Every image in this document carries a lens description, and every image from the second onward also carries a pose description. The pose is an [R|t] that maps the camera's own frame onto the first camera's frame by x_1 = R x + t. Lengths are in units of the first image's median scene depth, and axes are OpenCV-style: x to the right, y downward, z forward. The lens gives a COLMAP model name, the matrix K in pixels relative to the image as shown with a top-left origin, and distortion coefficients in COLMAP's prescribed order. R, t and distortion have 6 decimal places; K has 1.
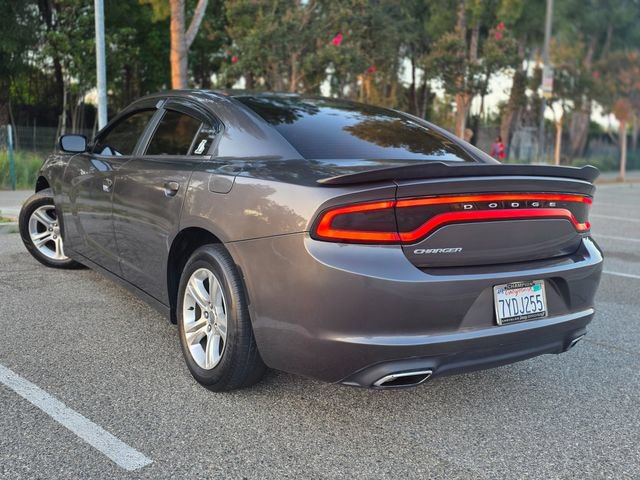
lens RADIAL K [[674.6, 0, 320.0], [0, 674.6, 240.0], [0, 0, 1]] dist [0.075393, -0.117396]
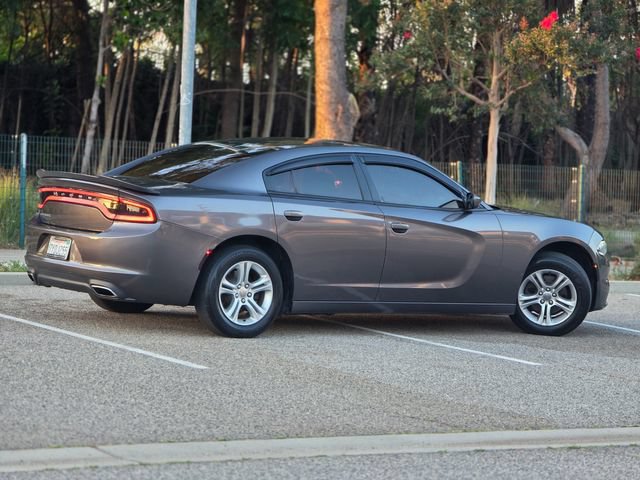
lens RADIAL K [[2301.0, 0, 320.0], [0, 2301.0, 240.0], [0, 0, 1]] dist [-0.102220, 4.519073]
pose [[0.971534, 0.035426, -0.234236, 0.117134], [-0.060339, 0.993150, -0.100062, 0.047791], [0.229087, 0.111347, 0.967017, -0.390386]]
